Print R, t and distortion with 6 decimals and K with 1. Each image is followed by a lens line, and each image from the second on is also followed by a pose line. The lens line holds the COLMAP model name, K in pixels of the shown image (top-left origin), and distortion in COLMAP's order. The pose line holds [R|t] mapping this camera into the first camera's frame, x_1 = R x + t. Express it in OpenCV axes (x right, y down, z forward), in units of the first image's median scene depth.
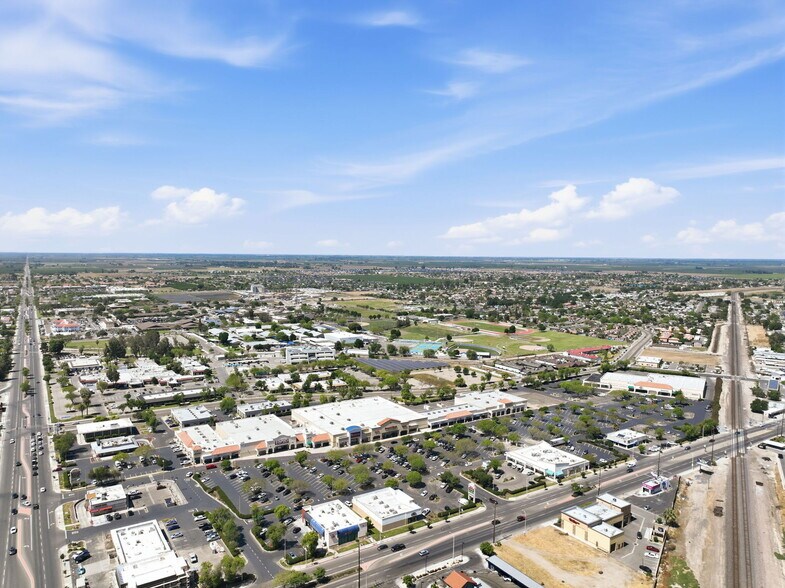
lens RADIAL K [[540.0, 0, 392.4], [0, 540.0, 314.3], [0, 0, 1]] dist [0.003060, 0.000091]
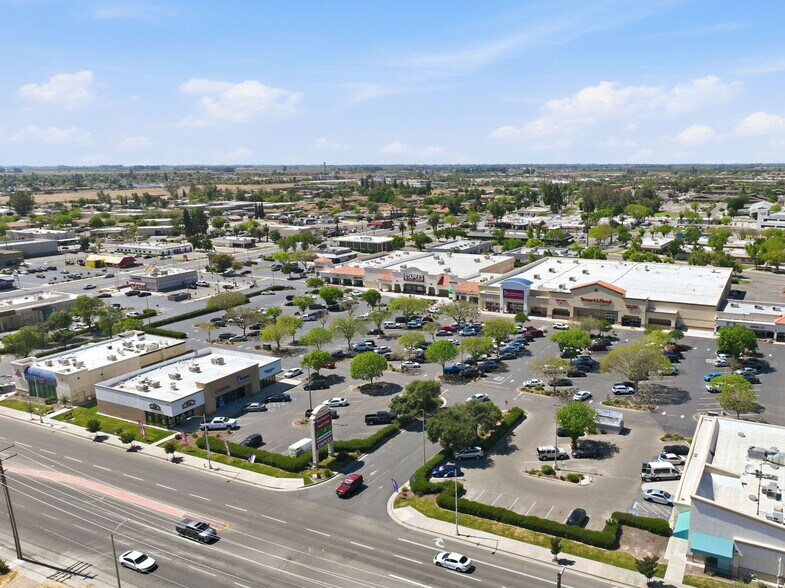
lens RADIAL K [[600.4, 0, 499.3], [0, 600.4, 292.4], [0, 0, 1]] dist [0.003722, 0.001327]
pose [[0.557537, 0.167310, -0.813117, 0.519779], [-0.076963, 0.985679, 0.150046, 0.192134], [0.826577, -0.021076, 0.562430, 0.934524]]
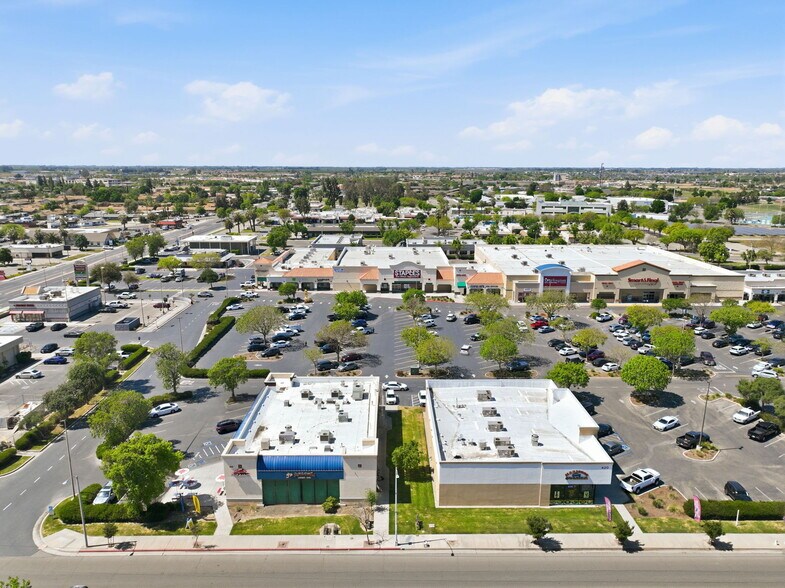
lens RADIAL K [[554.4, 0, 397.3], [0, 554.4, 296.4], [0, 0, 1]] dist [0.003306, 0.007420]
pose [[0.848360, 0.116943, -0.516342, 0.093028], [-0.049548, 0.988556, 0.142483, 0.239793], [0.527095, -0.095294, 0.844446, 0.708771]]
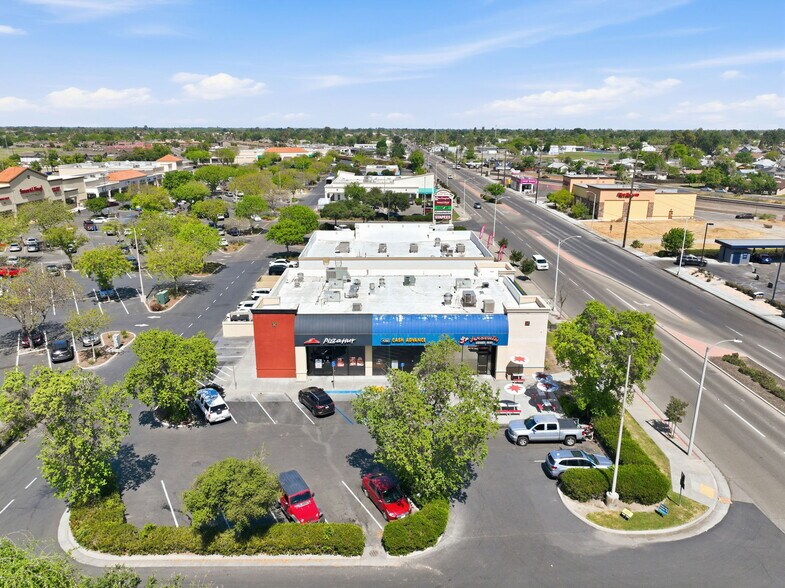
lens RADIAL K [[556.5, 0, 398.1], [0, 556.5, 297.1], [0, 0, 1]] dist [0.005638, 0.000963]
pose [[0.525614, -0.249539, 0.813302, -0.295775], [0.079003, 0.966199, 0.245394, 0.297524], [-0.847047, -0.064729, 0.527563, 0.819922]]
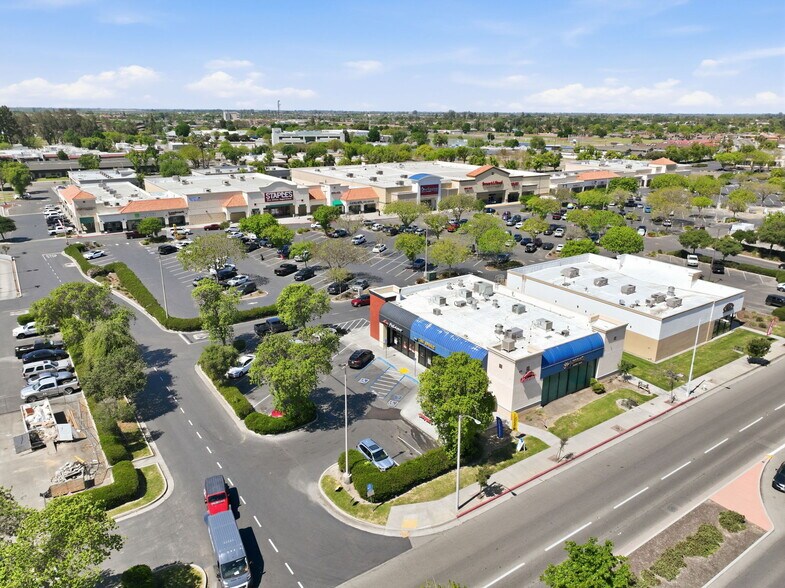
lens RADIAL K [[556.5, 0, 398.1], [0, 556.5, 297.1], [0, 0, 1]] dist [0.005638, 0.000963]
pose [[0.999523, -0.009003, 0.029539, -0.155405], [0.002159, 0.974585, 0.224006, 0.282994], [-0.030805, -0.223835, 0.974140, 0.675197]]
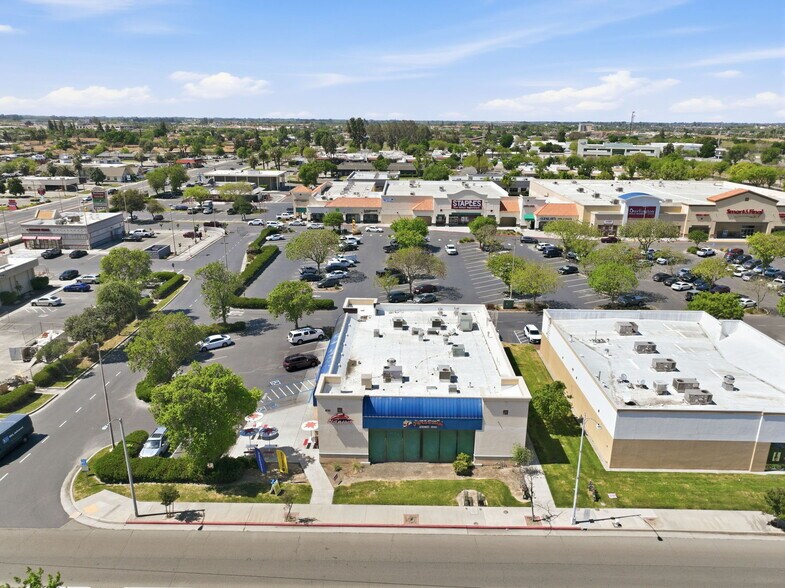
lens RADIAL K [[556.5, 0, 398.1], [0, 556.5, 297.1], [0, 0, 1]] dist [0.005638, 0.000963]
pose [[0.835663, 0.167183, -0.523181, 0.013049], [-0.056209, 0.973578, 0.221327, 0.279792], [0.546359, -0.155547, 0.822980, 0.744248]]
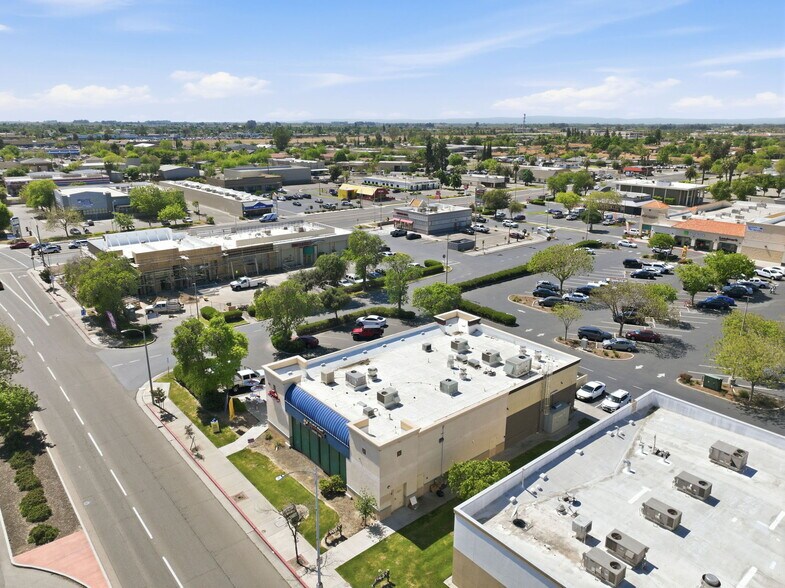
lens RADIAL K [[560.3, 0, 401.1], [0, 560.3, 290.8], [0, 0, 1]] dist [0.005104, -0.001900]
pose [[0.134460, 0.278828, -0.950881, 0.102203], [-0.100365, 0.958493, 0.266868, 0.263920], [0.985823, 0.059552, 0.156864, 0.896163]]
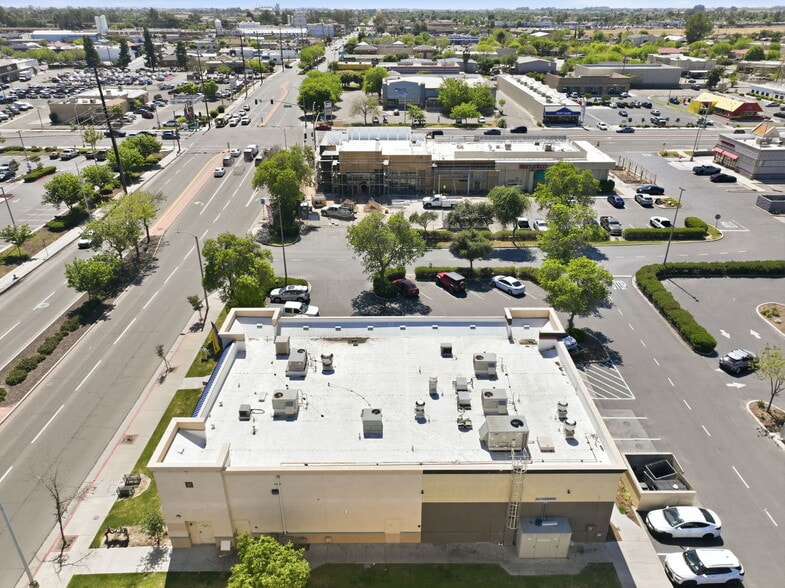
lens RADIAL K [[559.8, 0, 403.1], [0, 559.8, 295.8], [0, 0, 1]] dist [0.004795, 0.007648]
pose [[-0.531815, 0.380583, -0.756525, 0.007349], [-0.087389, 0.863897, 0.496030, 0.252769], [0.842340, 0.329908, -0.426174, 1.006368]]
